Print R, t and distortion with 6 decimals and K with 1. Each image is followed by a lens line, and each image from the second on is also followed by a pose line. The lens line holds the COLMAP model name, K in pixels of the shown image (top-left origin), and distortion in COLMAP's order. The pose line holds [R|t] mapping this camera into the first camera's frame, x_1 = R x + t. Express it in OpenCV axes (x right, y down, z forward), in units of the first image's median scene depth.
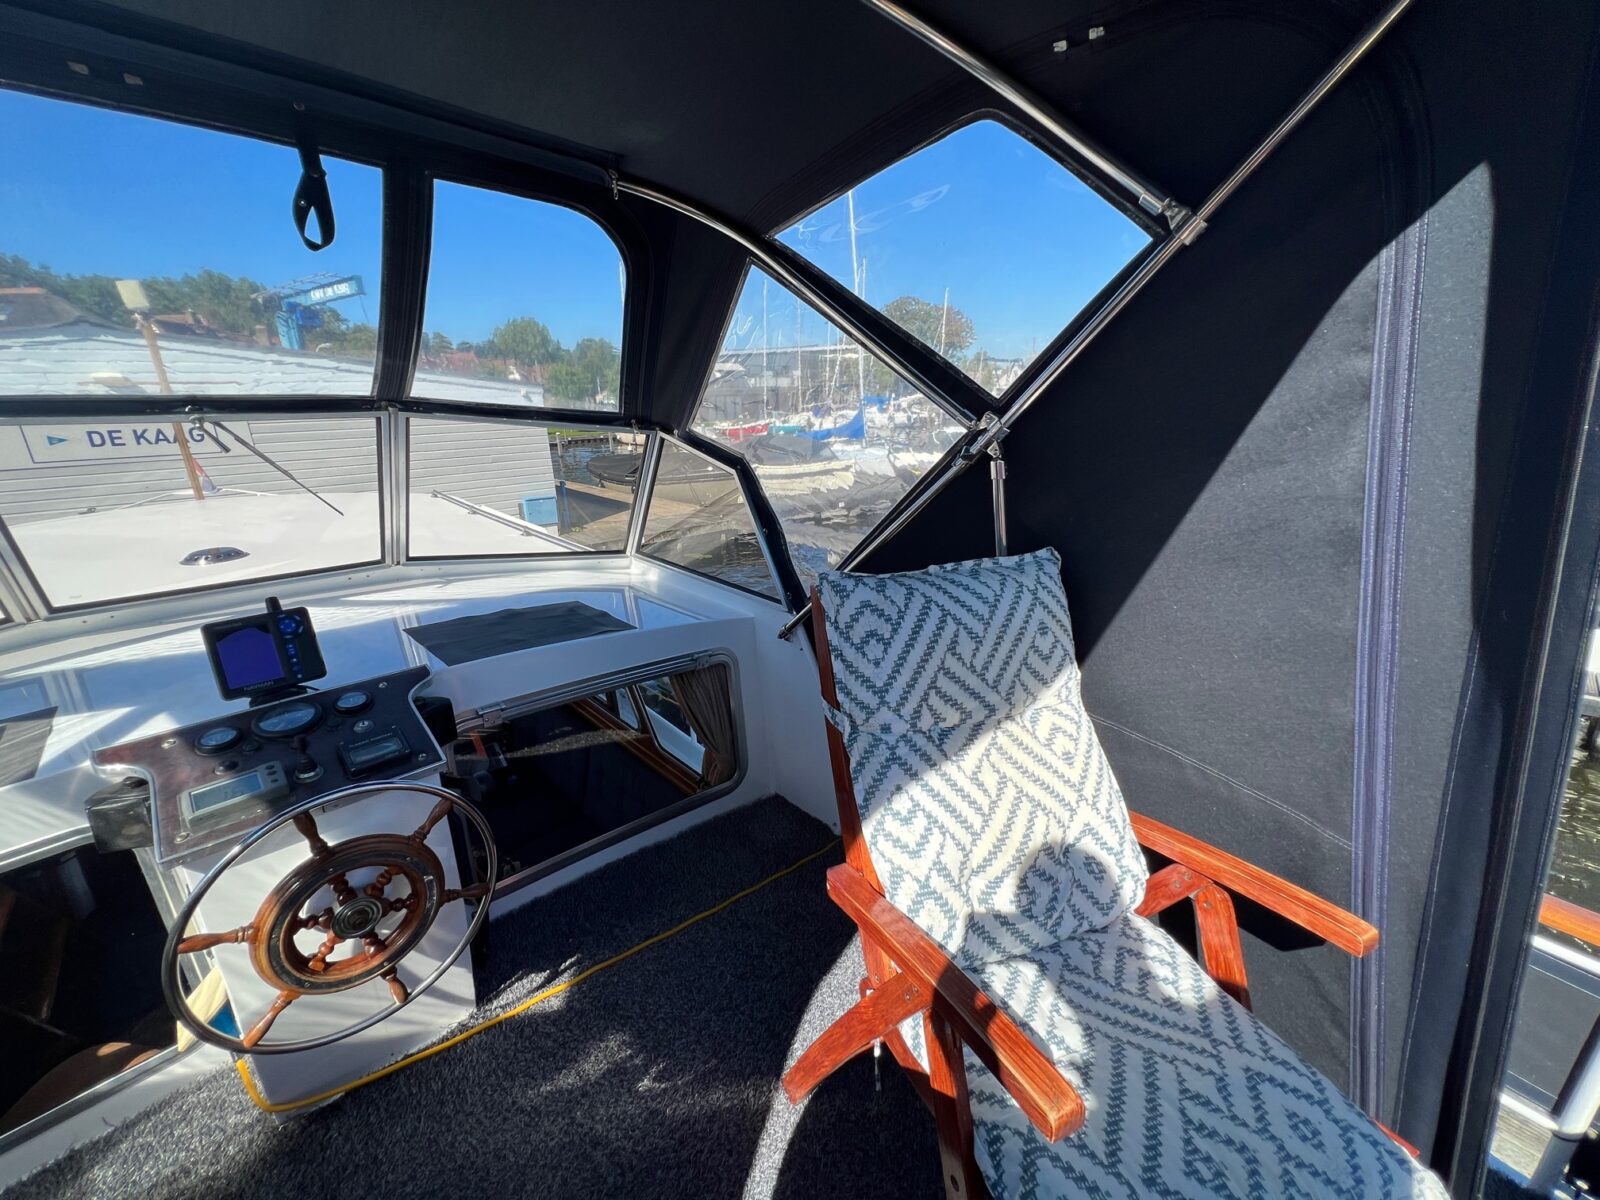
lens RADIAL K [[642.6, 0, 800.6], [0, 642.6, 598.3], [0, 0, 1]] dist [-0.002416, 0.000804]
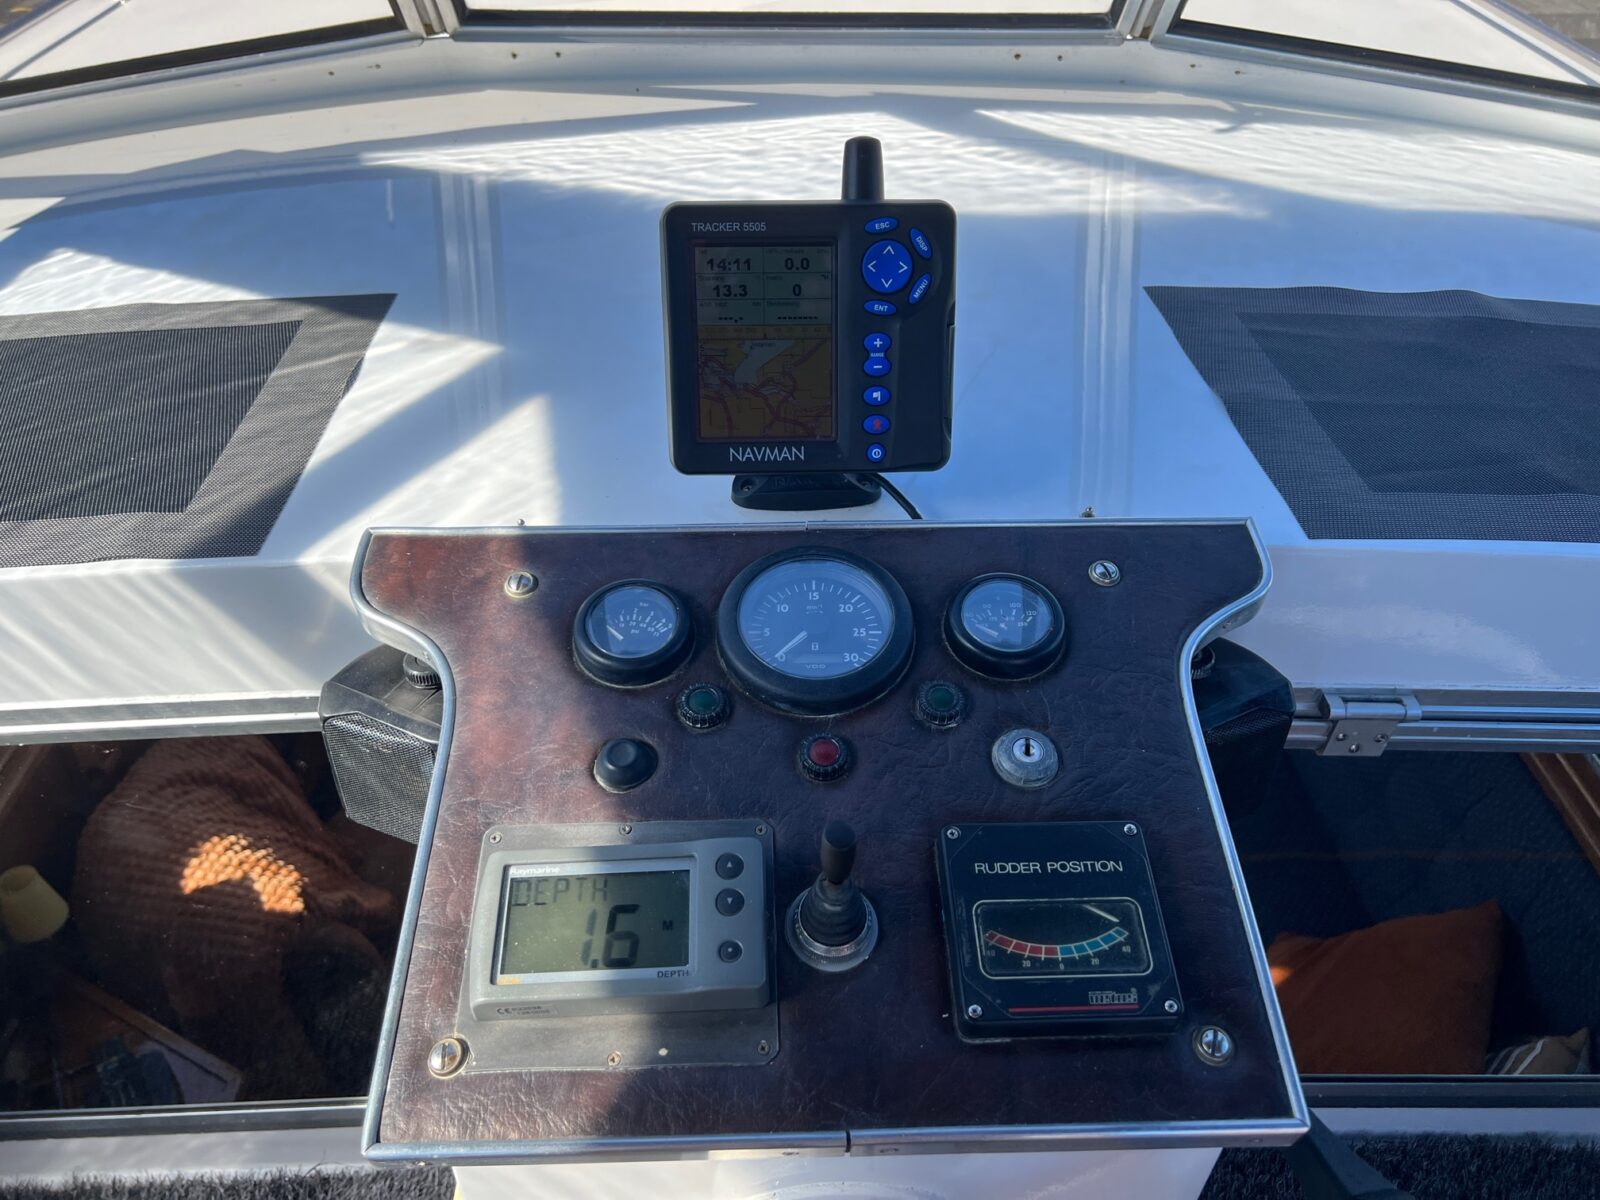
lens RADIAL K [[1230.9, 0, 804.4], [0, 1230.9, 591.8], [0, 0, 1]] dist [0.004115, -0.018122]
pose [[0.742687, 0.428767, -0.514368, -0.493923], [-0.217312, 0.880878, 0.420510, -0.049145], [0.633397, -0.200529, 0.747393, 0.553984]]
